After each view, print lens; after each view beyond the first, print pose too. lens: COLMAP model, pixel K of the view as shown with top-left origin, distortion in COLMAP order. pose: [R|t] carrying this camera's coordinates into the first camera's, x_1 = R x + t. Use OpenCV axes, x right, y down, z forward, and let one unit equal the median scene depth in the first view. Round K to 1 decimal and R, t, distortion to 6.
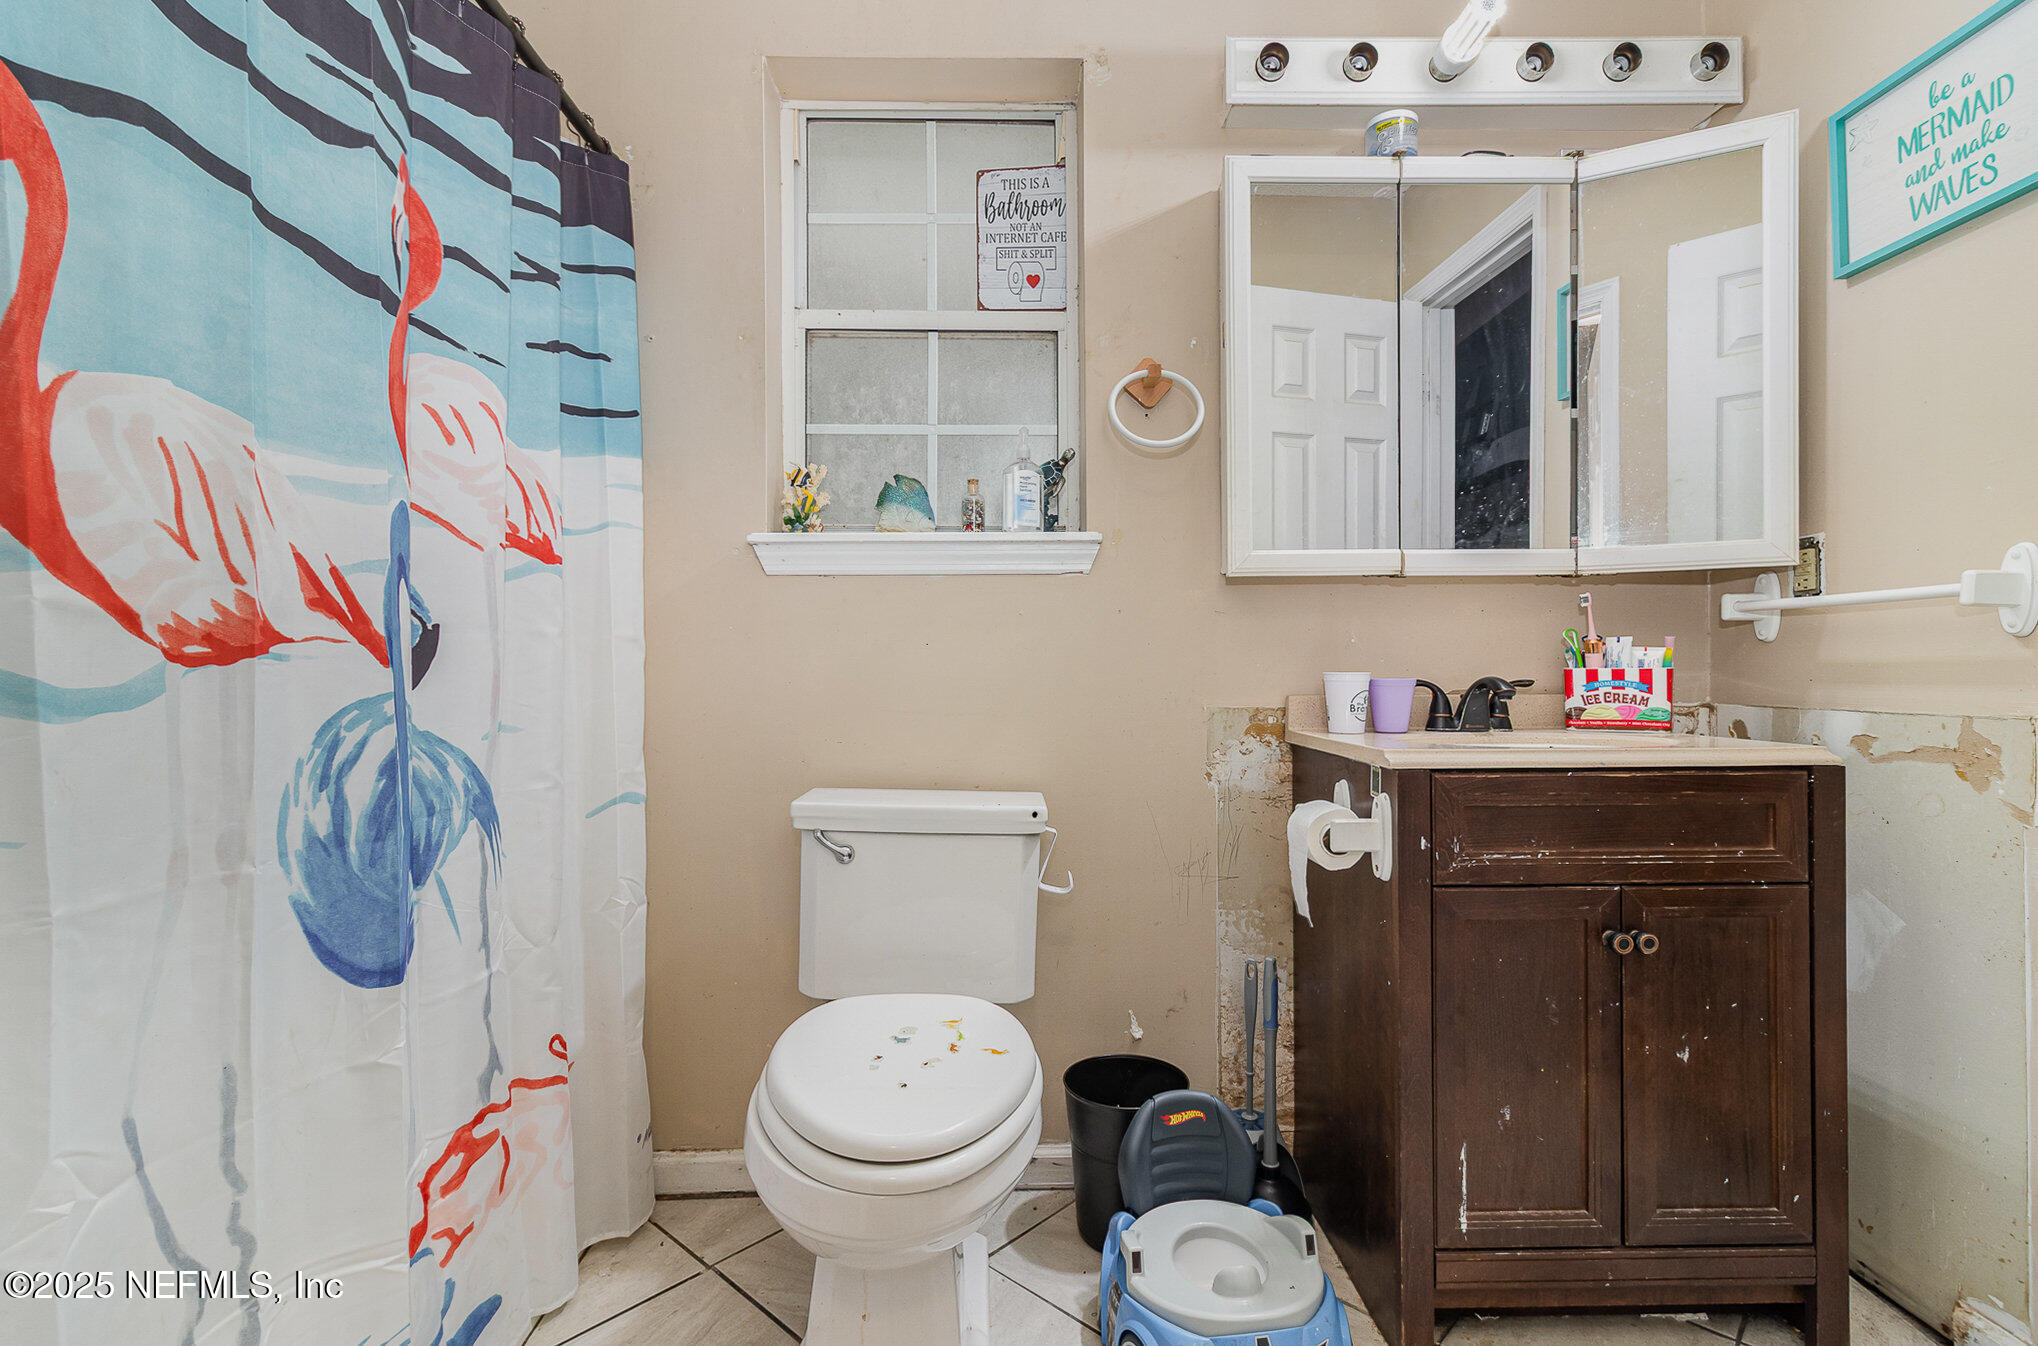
lens RADIAL K [[958.6, 0, 1013.8], [0, 958.6, 669.9], [0, 0, 1]] dist [0.008304, 0.000551]
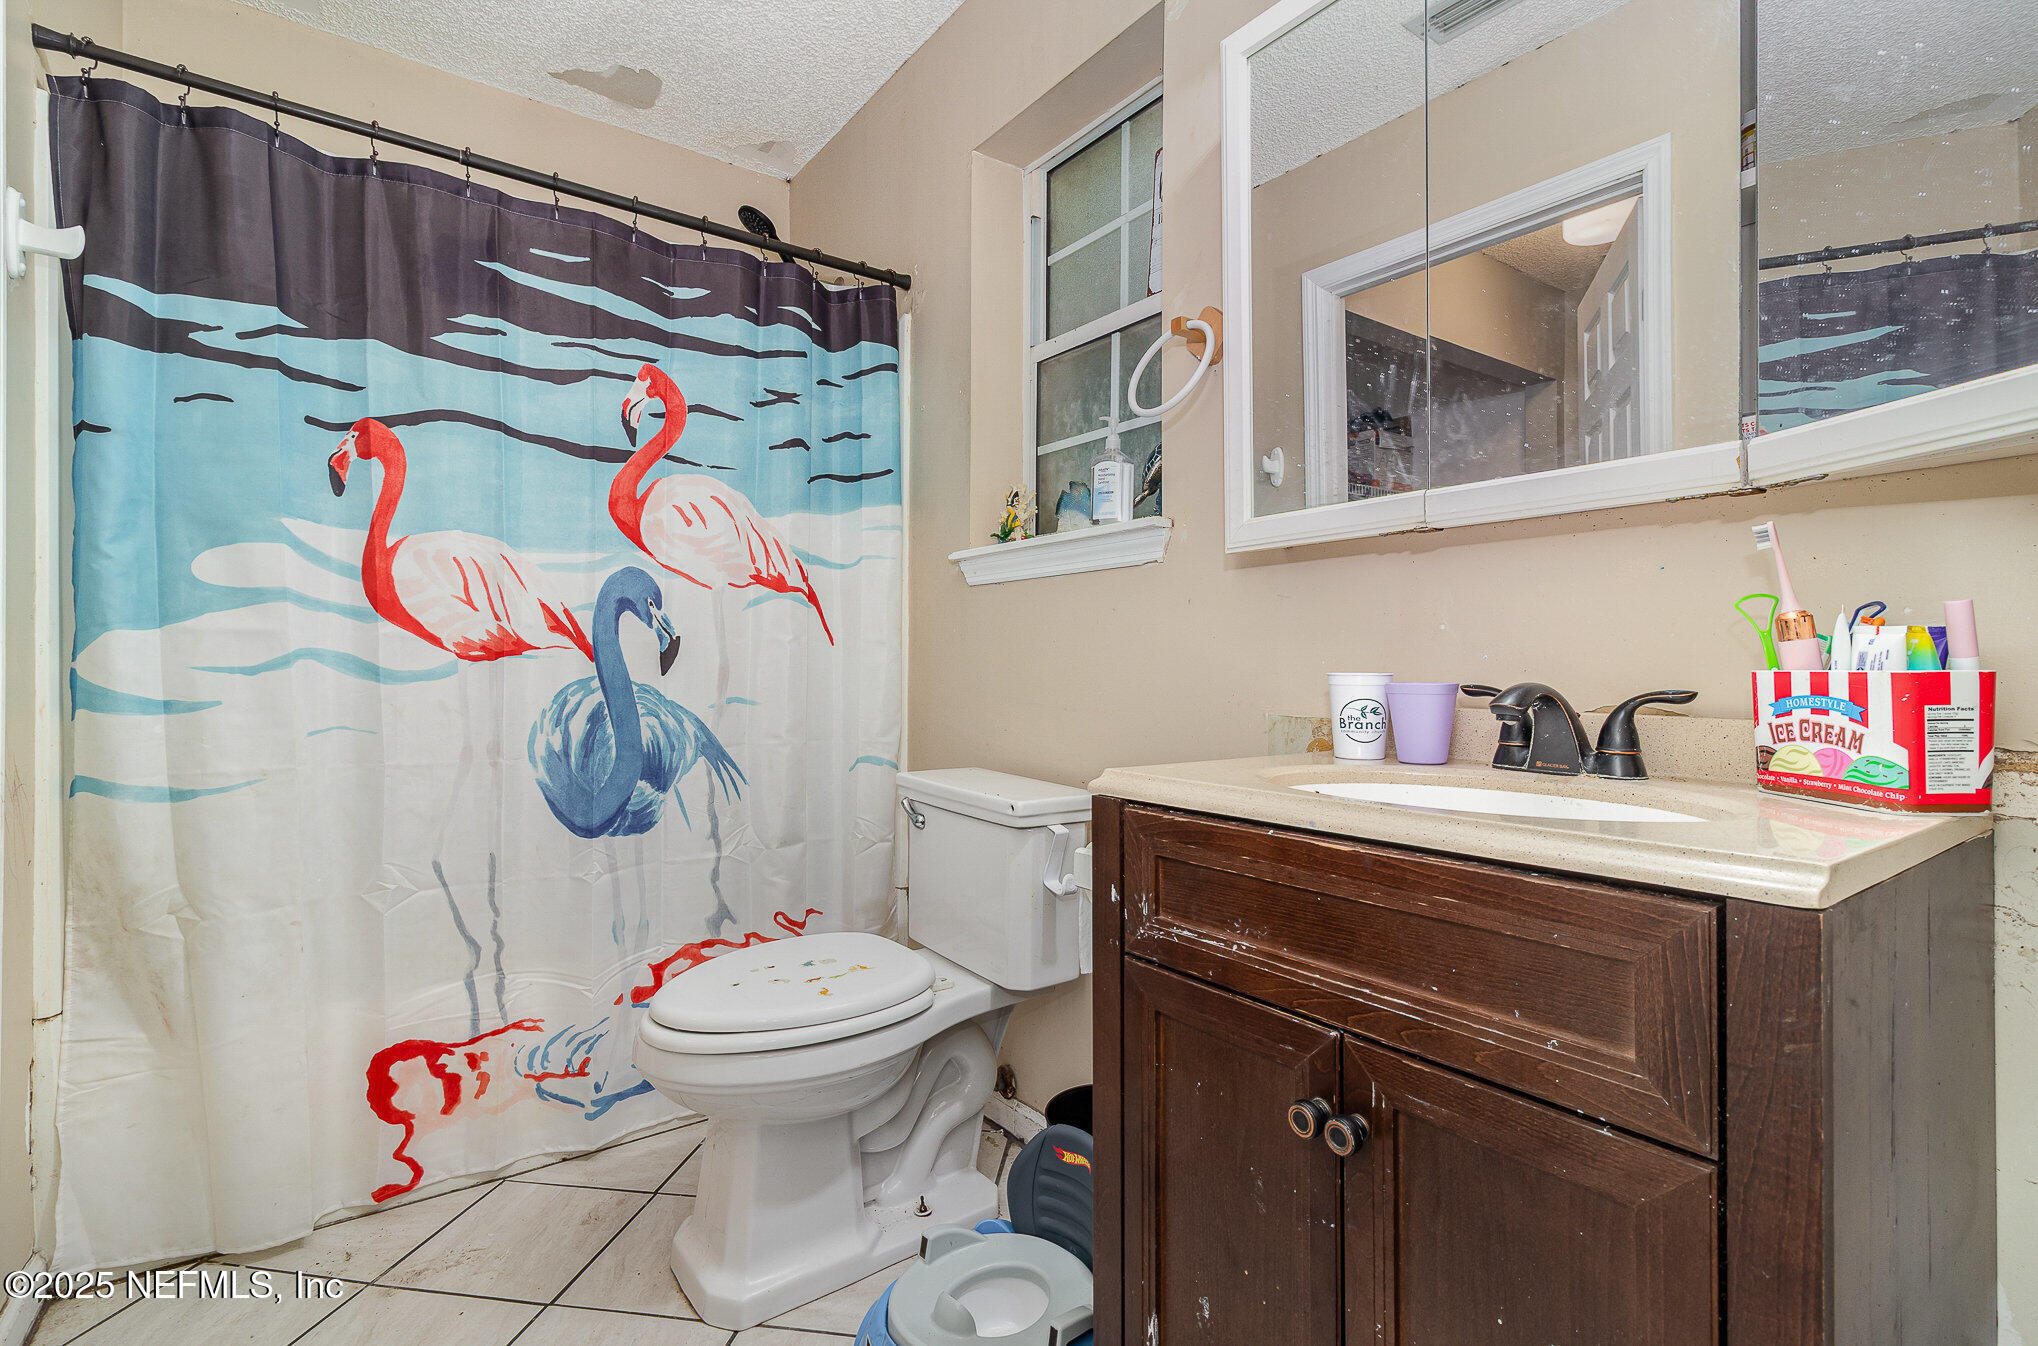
lens RADIAL K [[958.6, 0, 1019.3], [0, 958.6, 666.4], [0, 0, 1]] dist [0.008304, 0.000551]
pose [[0.571165, 0.006151, -0.820812, 1.047666], [-0.005935, 0.999977, 0.003364, -0.004417], [0.820814, 0.002950, 0.571188, 0.512287]]
